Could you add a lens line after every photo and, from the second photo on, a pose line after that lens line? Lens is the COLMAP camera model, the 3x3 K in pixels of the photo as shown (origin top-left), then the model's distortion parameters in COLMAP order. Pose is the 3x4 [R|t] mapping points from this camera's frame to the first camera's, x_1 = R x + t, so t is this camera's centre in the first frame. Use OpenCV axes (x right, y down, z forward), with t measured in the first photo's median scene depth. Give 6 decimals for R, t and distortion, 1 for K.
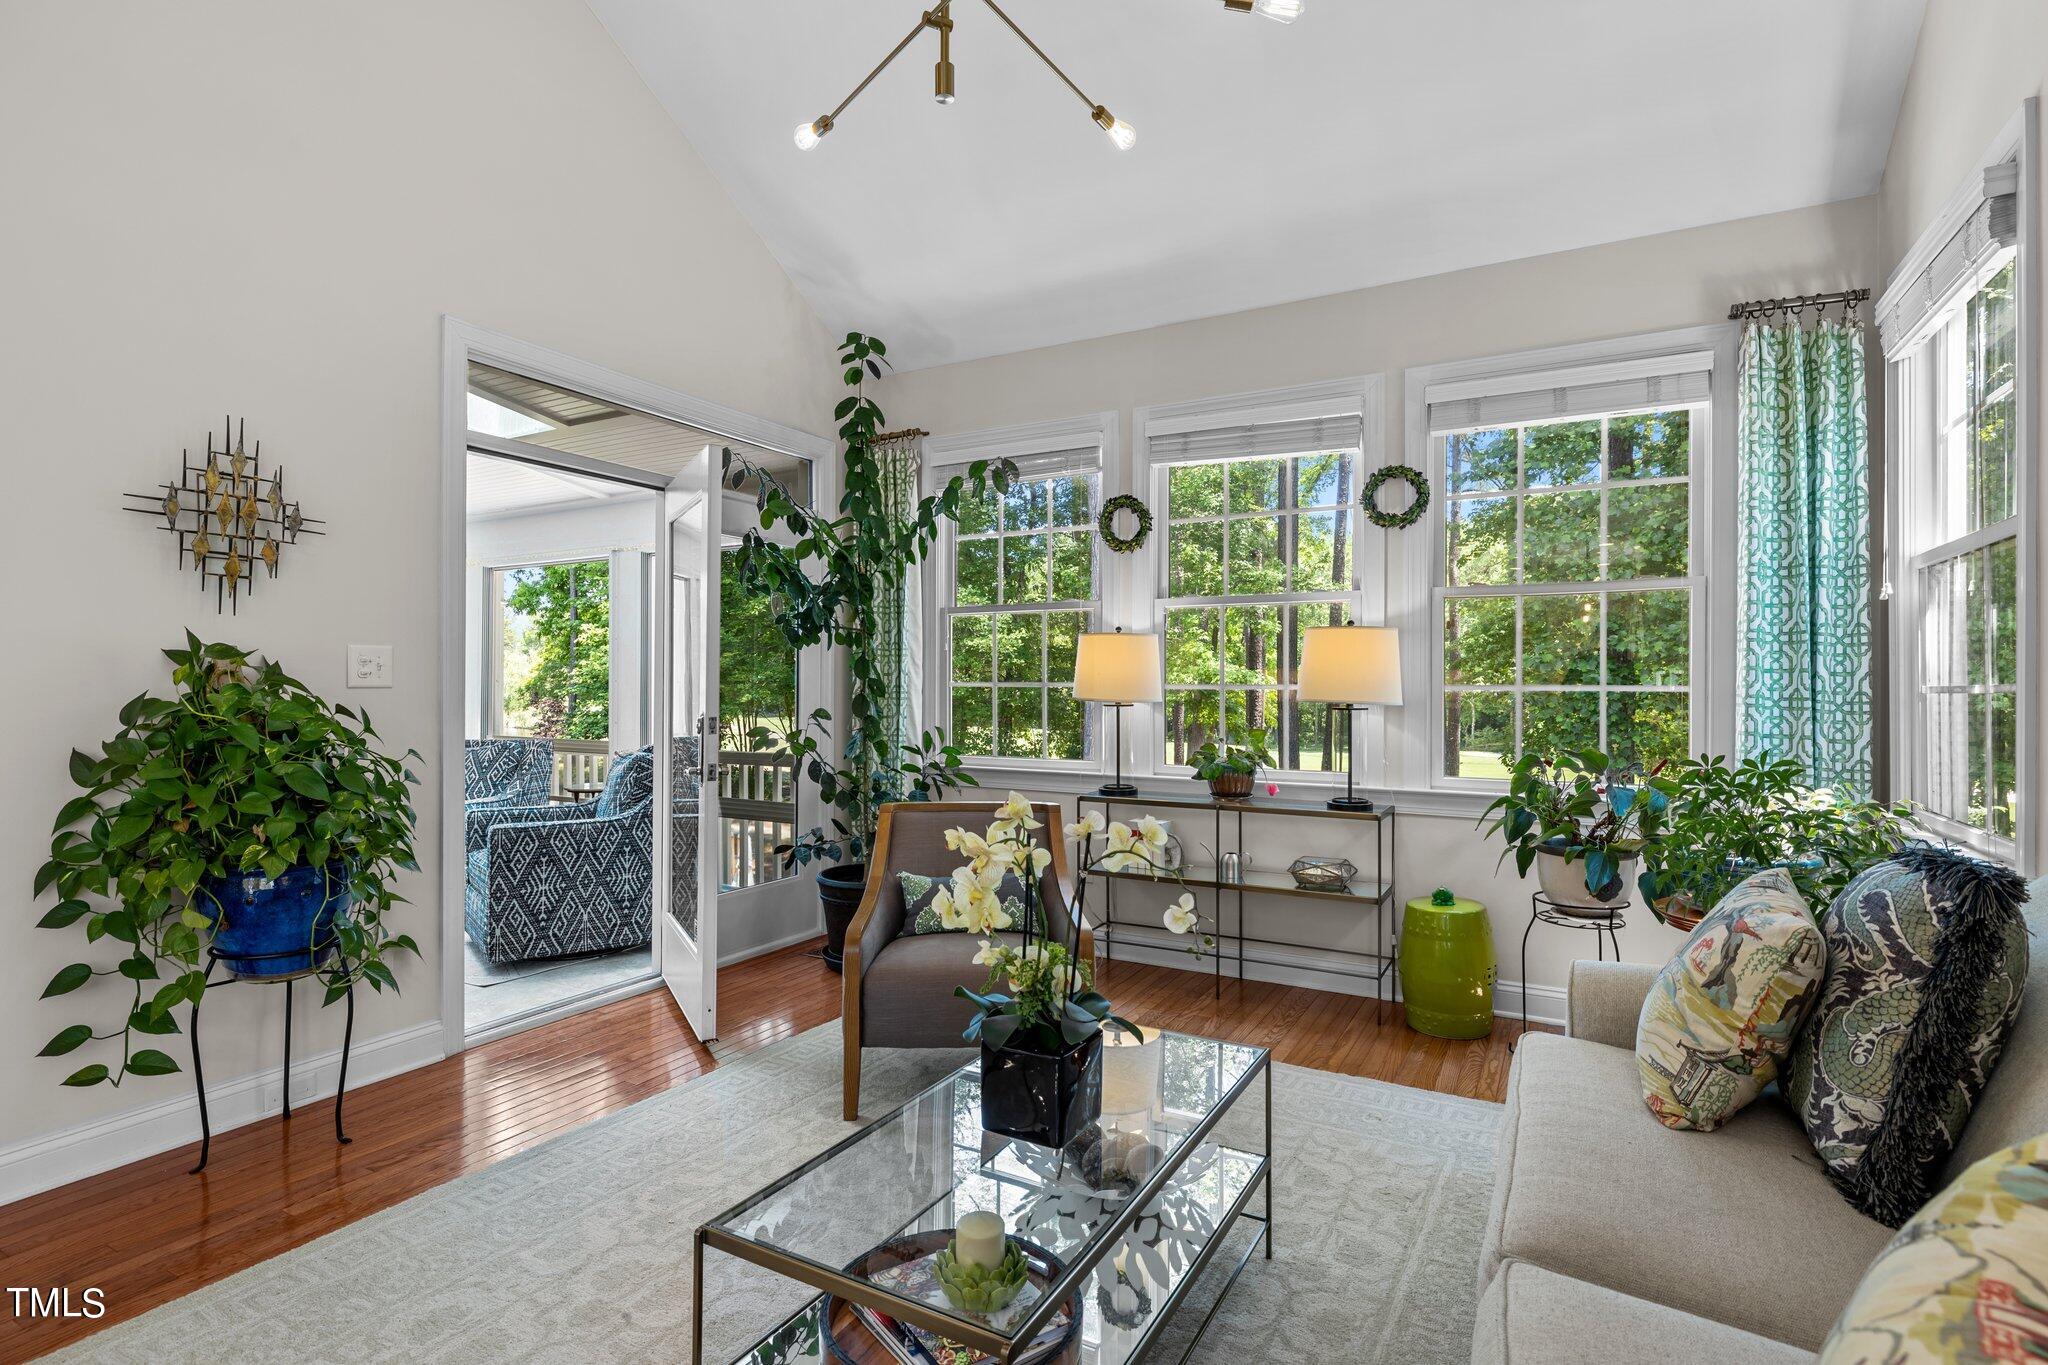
lens RADIAL K [[1019.8, 0, 1024.0], [0, 1019.8, 682.5], [0, 0, 1]] dist [0.021089, 0.000230]
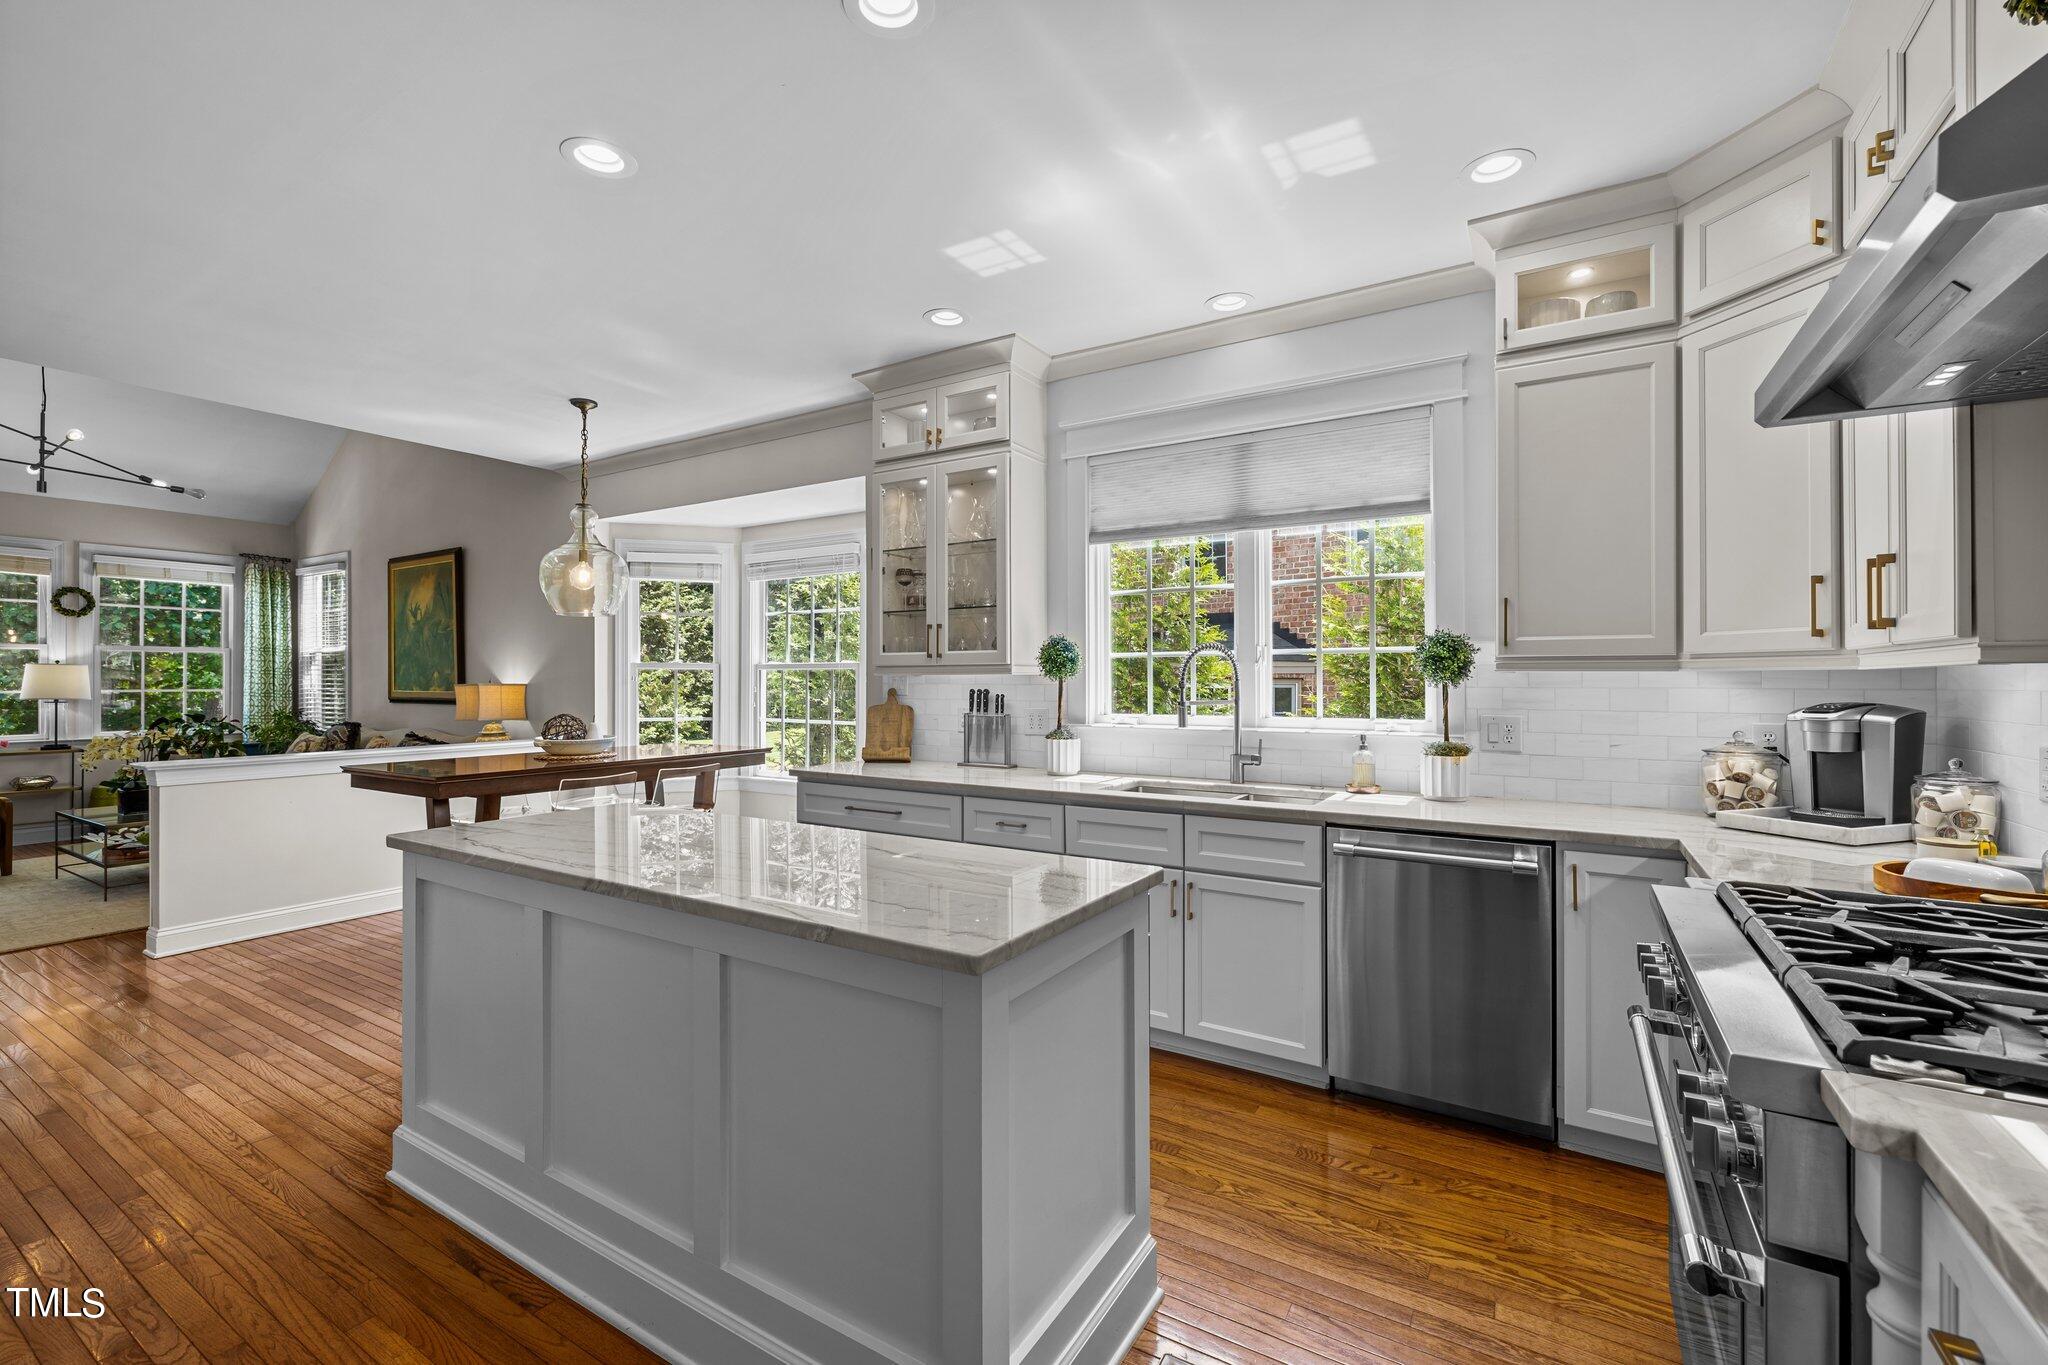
lens RADIAL K [[865.7, 0, 1012.4], [0, 865.7, 676.0], [0, 0, 1]] dist [0.000281, 0.000376]
pose [[0.060943, 0.006413, 0.998121, -1.304479], [0.014623, 0.999866, -0.007317, 0.012902], [-0.998034, 0.015042, 0.060841, -1.040004]]
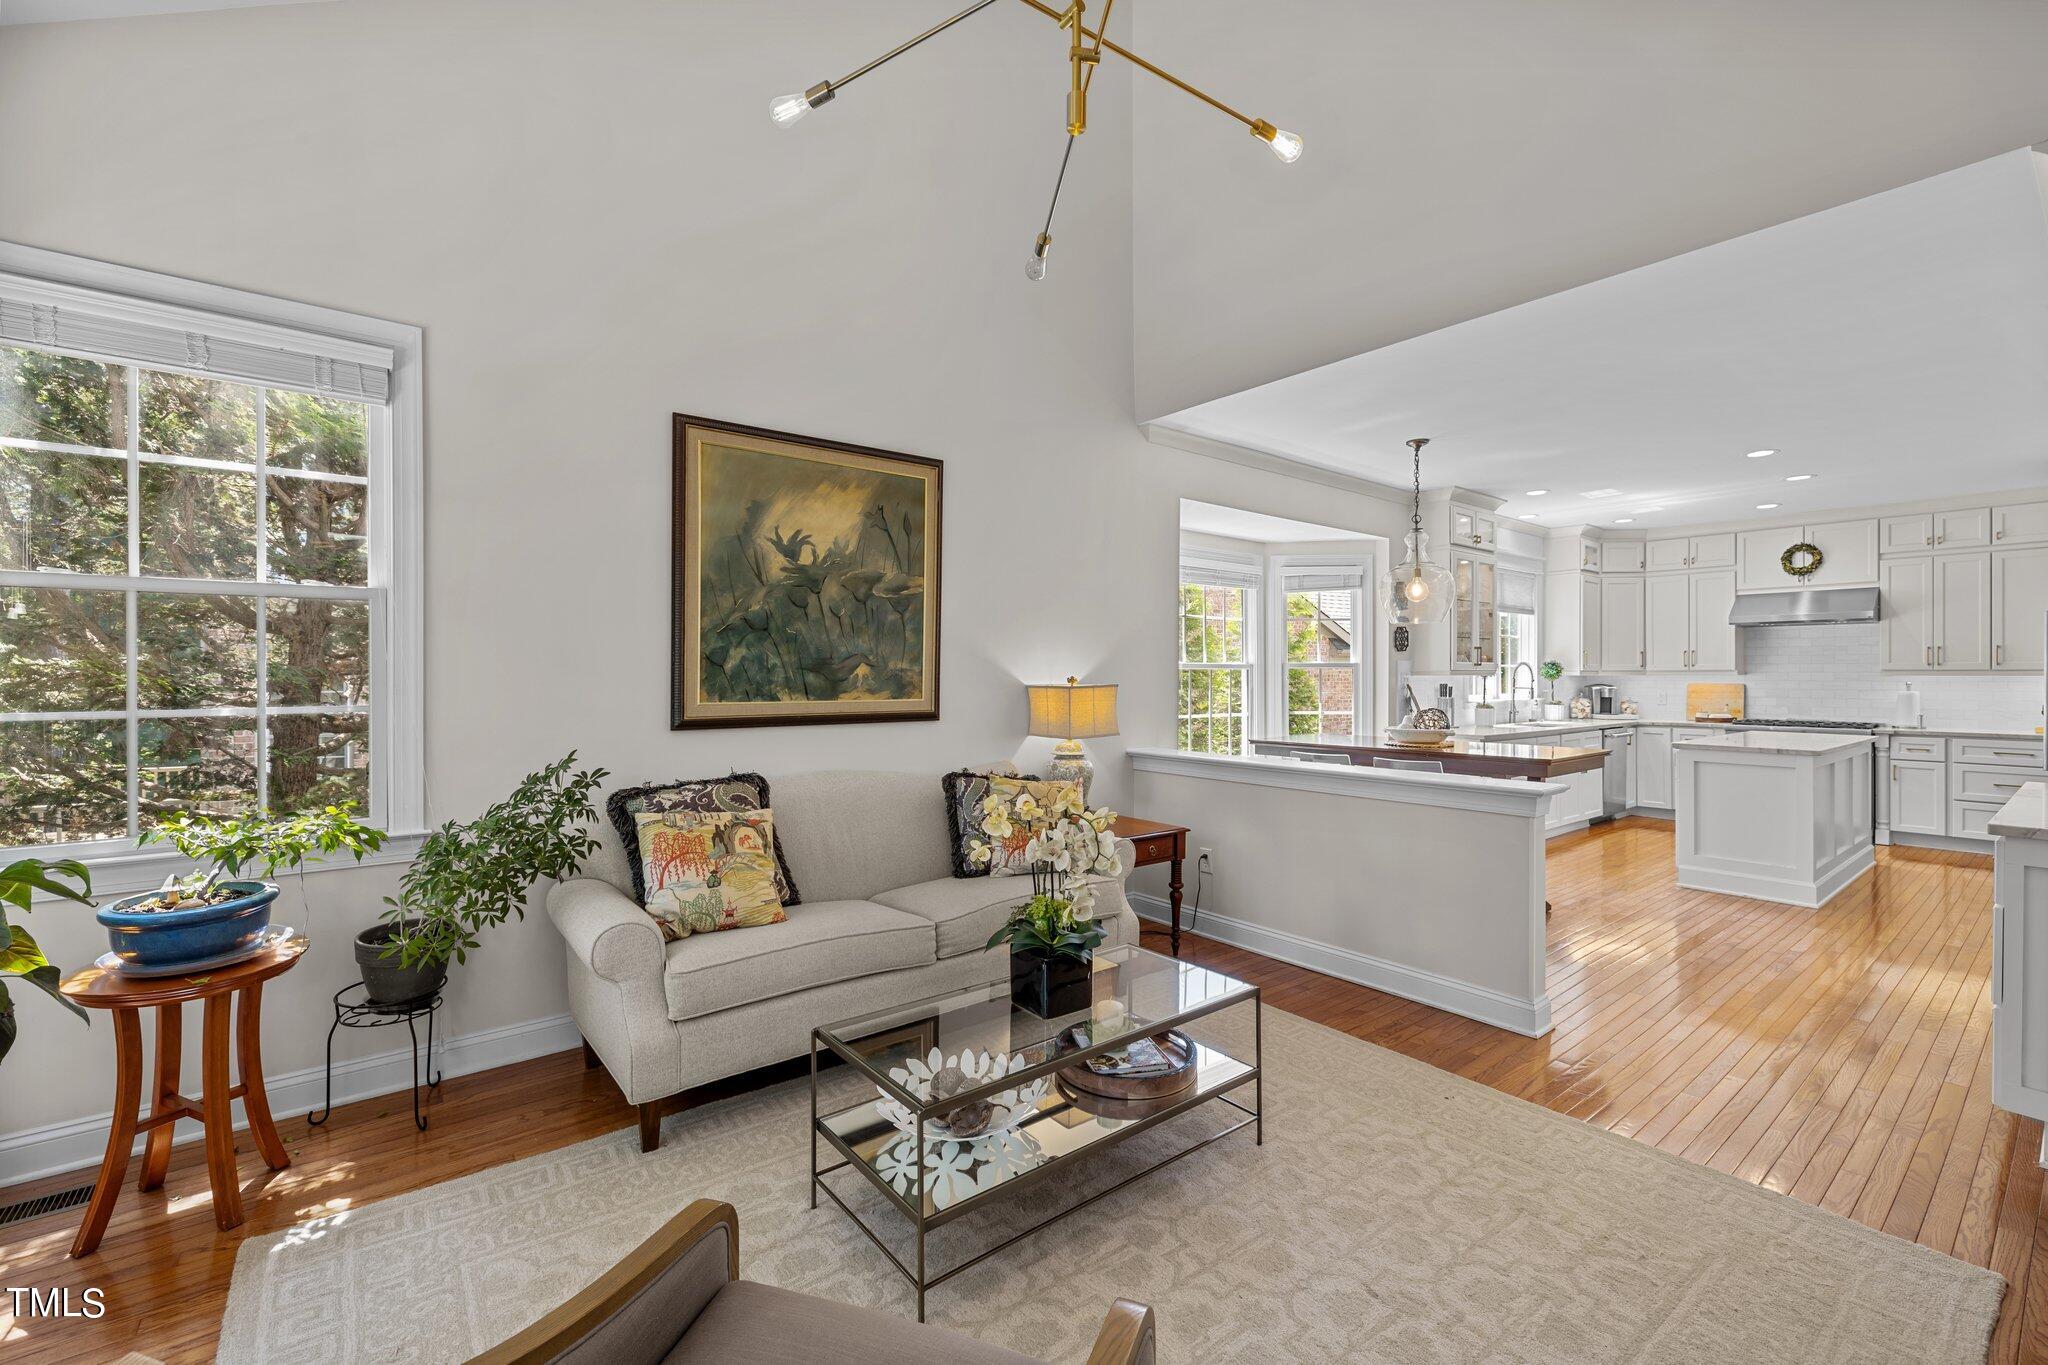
lens RADIAL K [[865.7, 0, 1012.4], [0, 865.7, 676.0], [0, 0, 1]] dist [0.000281, 0.000376]
pose [[-0.918569, 0.003731, 0.395244, -0.183800], [0.008796, 0.999901, 0.011002, -0.022438], [-0.395164, 0.013582, -0.918510, 1.010350]]
